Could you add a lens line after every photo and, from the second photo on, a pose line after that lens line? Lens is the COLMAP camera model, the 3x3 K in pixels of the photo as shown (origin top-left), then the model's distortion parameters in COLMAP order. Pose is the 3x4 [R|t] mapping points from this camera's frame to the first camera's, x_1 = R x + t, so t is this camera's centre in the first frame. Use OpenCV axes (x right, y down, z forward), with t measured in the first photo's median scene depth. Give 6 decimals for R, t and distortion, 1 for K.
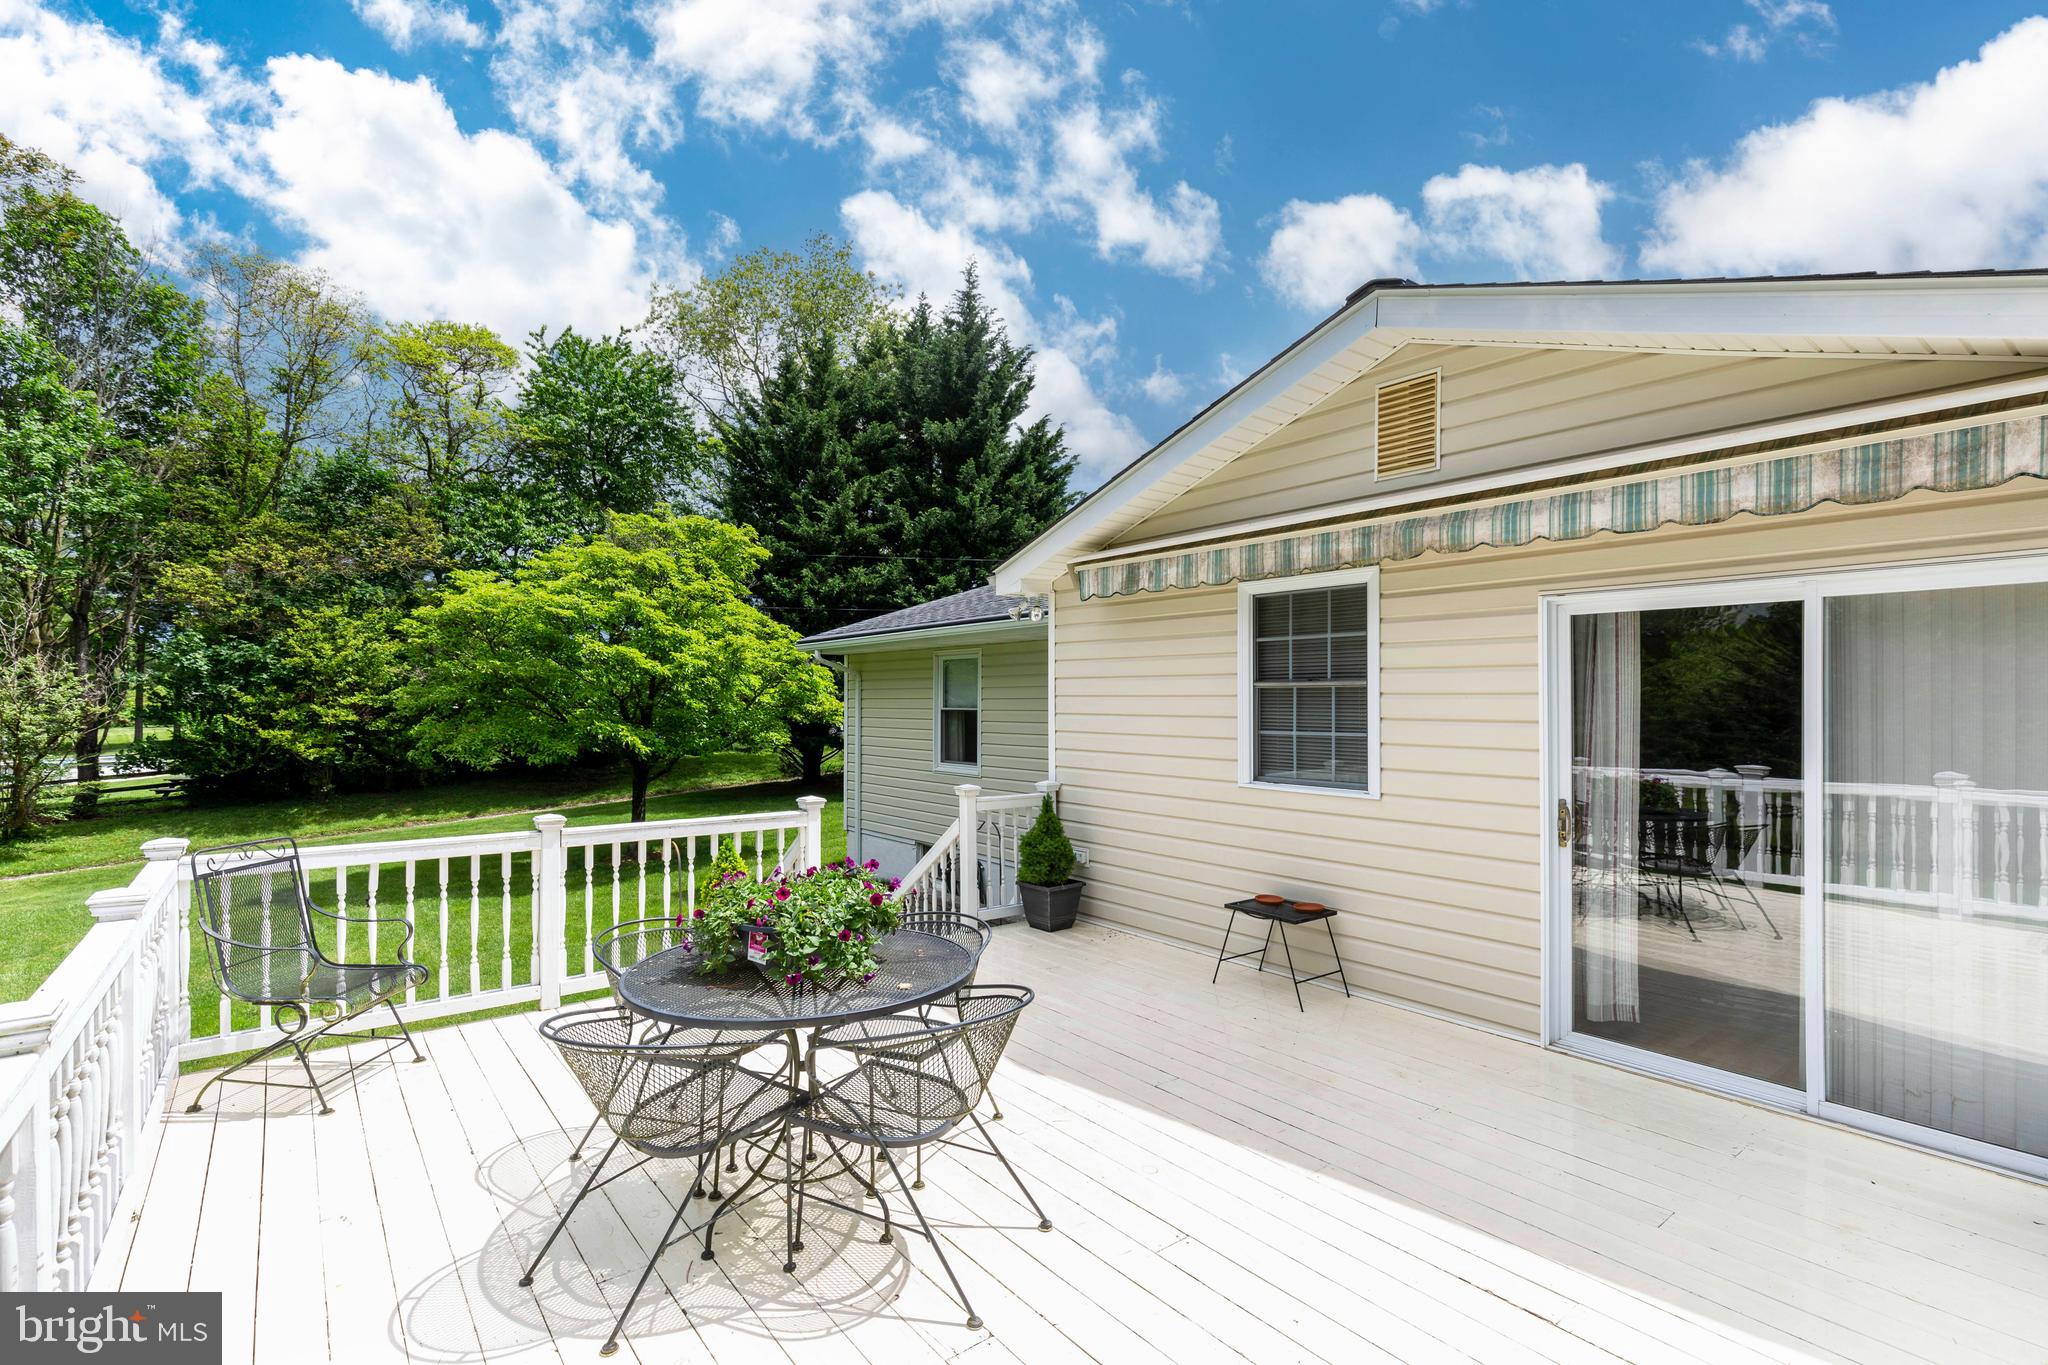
lens RADIAL K [[934.1, 0, 1030.2], [0, 934.1, 693.4], [0, 0, 1]] dist [0.002752, 0.000283]
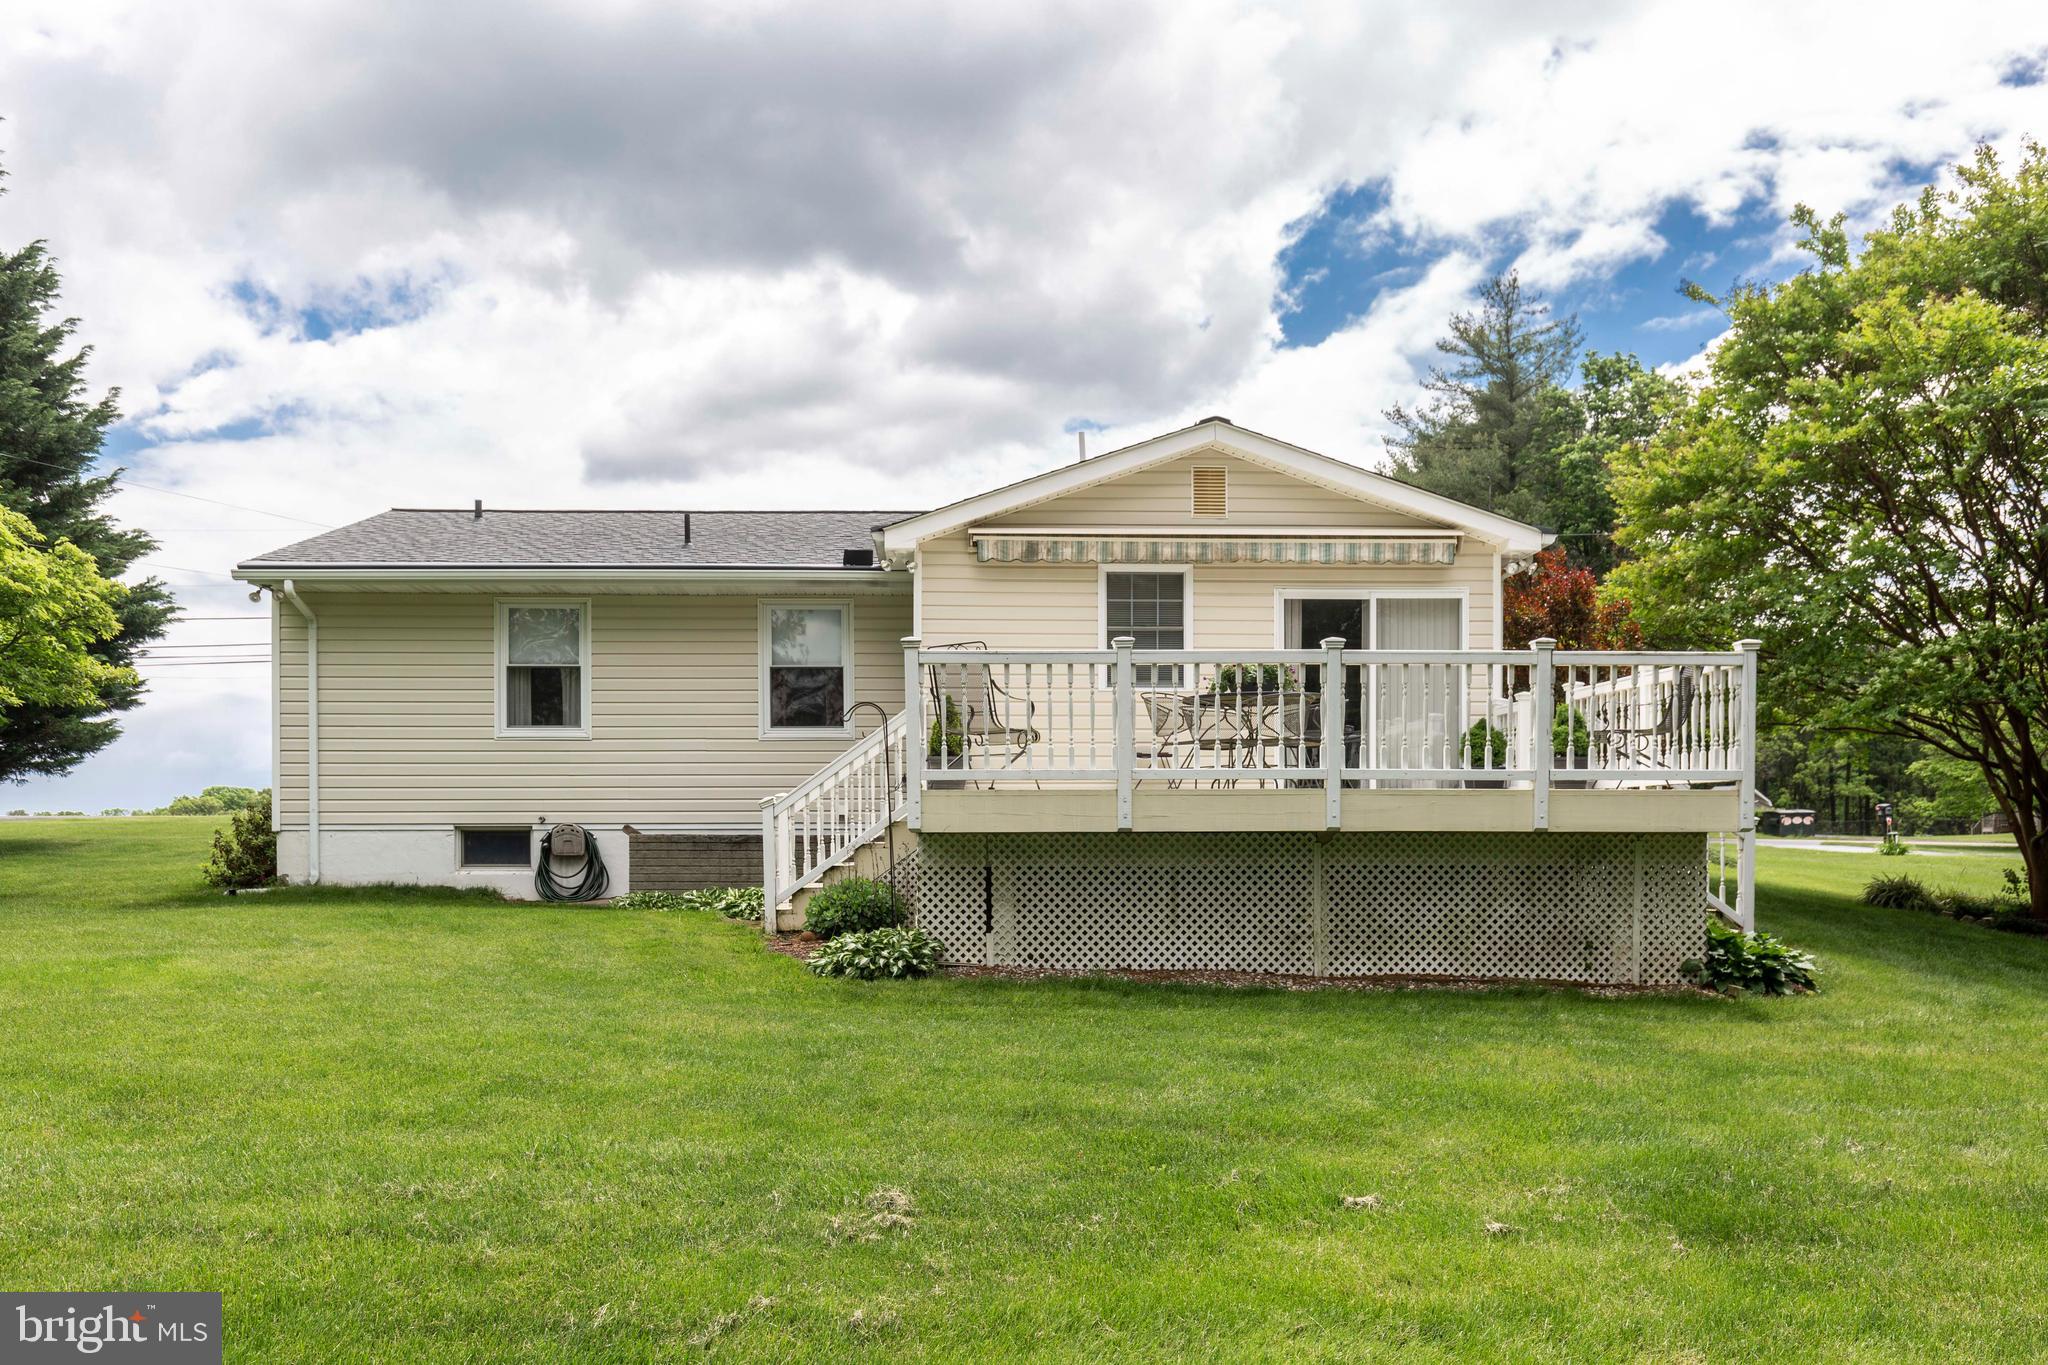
lens RADIAL K [[1630.5, 0, 1022.5], [0, 1630.5, 697.1], [0, 0, 1]] dist [-0.062073, 0.002896]
pose [[0.595159, 0.054509, 0.801757, -2.359953], [-0.004474, 0.997906, -0.064524, 0.329763], [-0.803596, 0.034815, 0.594157, -0.610320]]
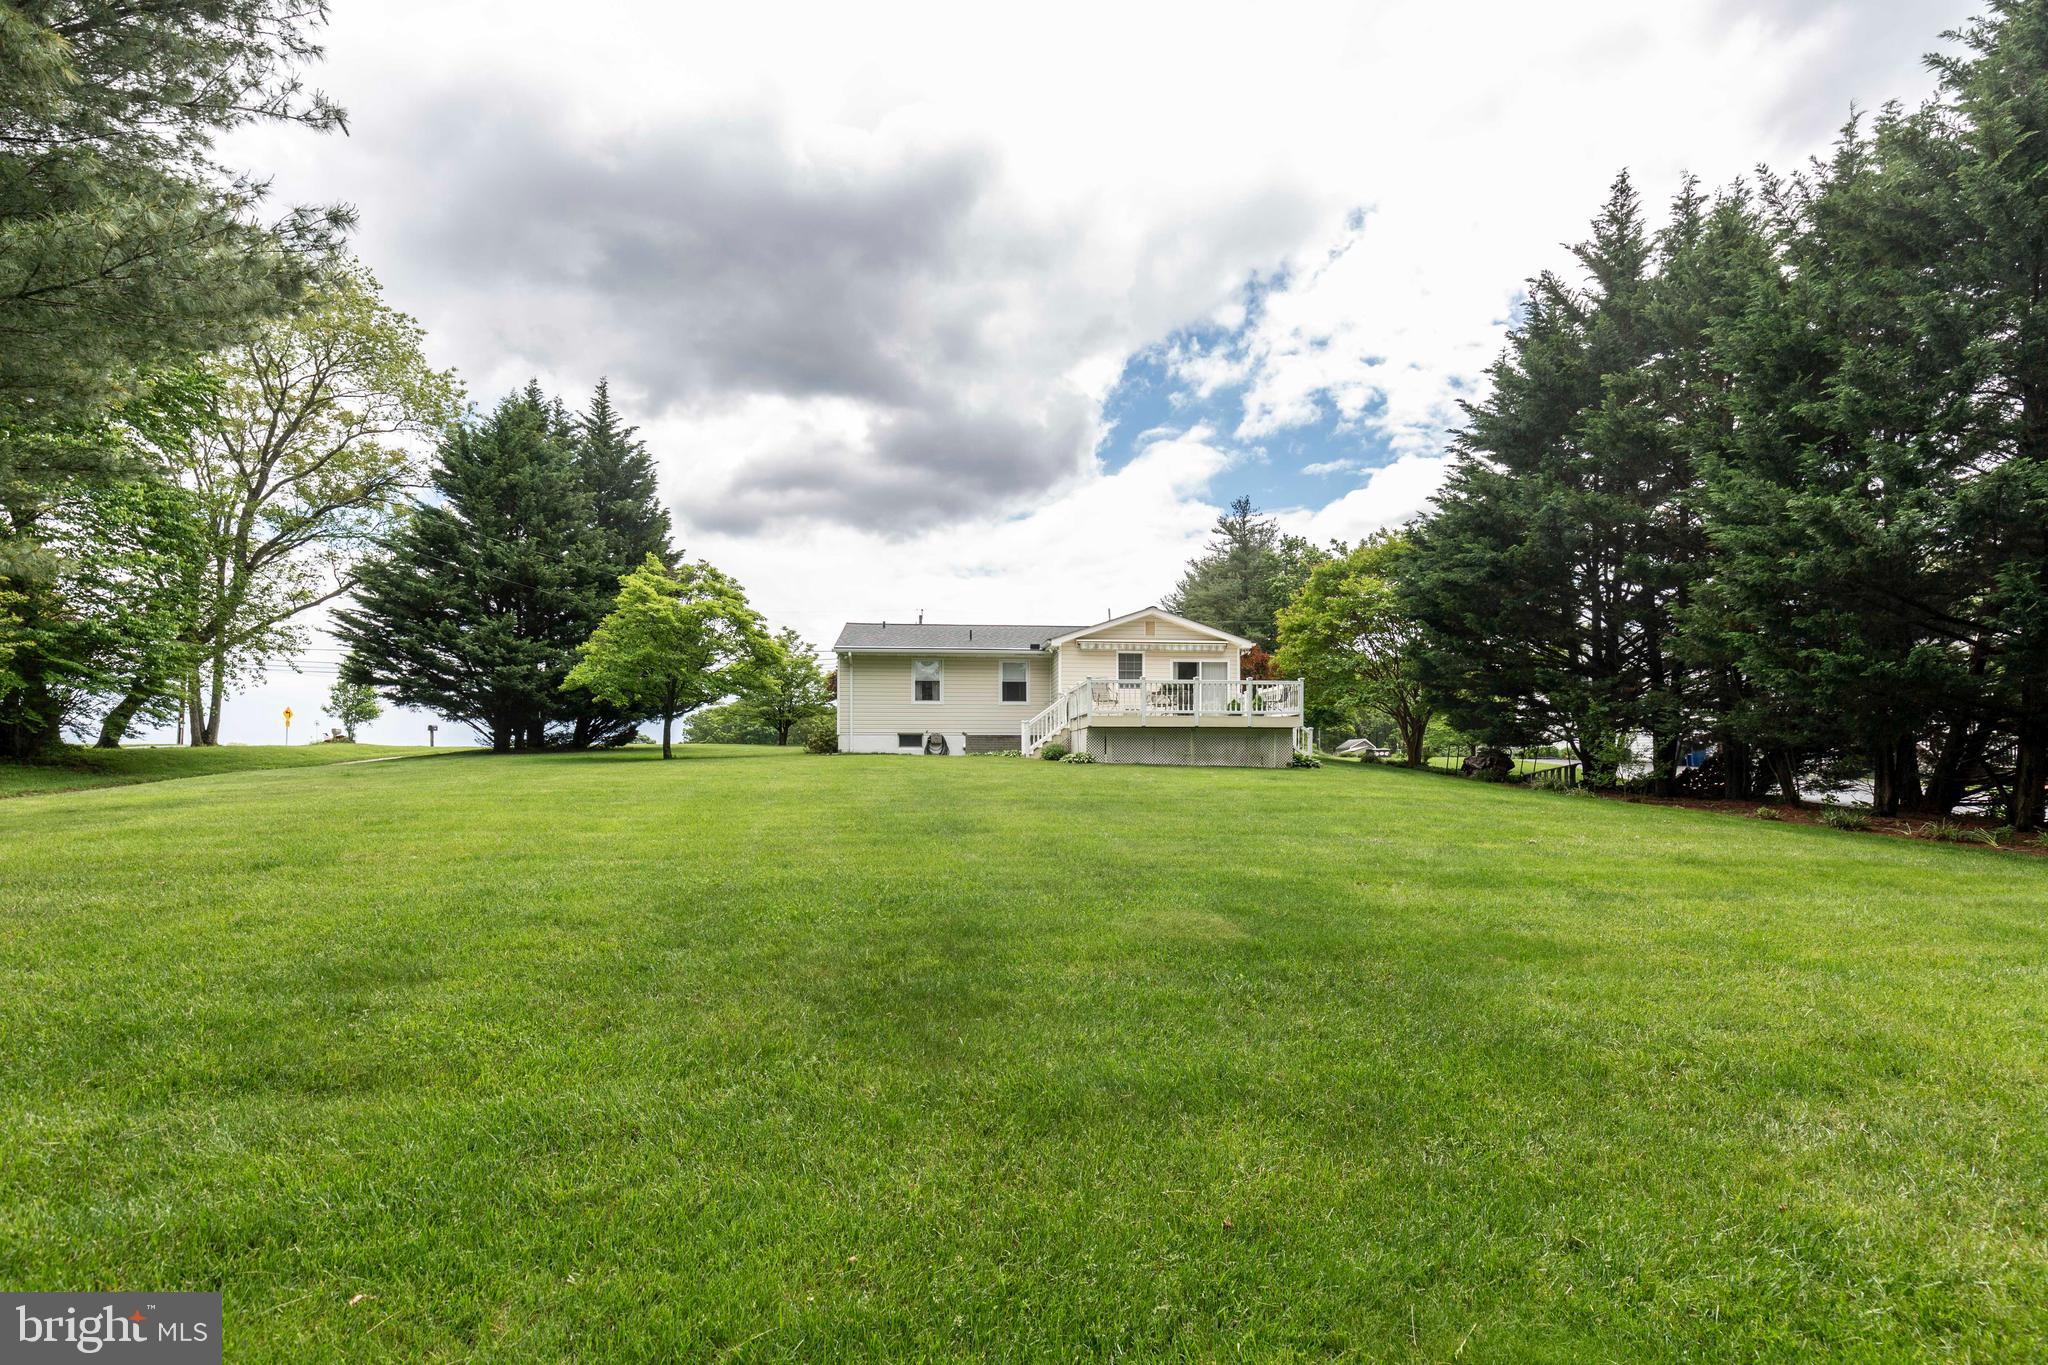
lens RADIAL K [[934.1, 0, 1024.0], [0, 934.1, 672.3], [0, 0, 1]] dist [0.002752, 0.000283]
pose [[0.546871, 0.078875, 0.833493, -4.885816], [-0.007716, 0.995985, -0.089189, 0.523996], [-0.837181, 0.042343, 0.545284, -1.542785]]
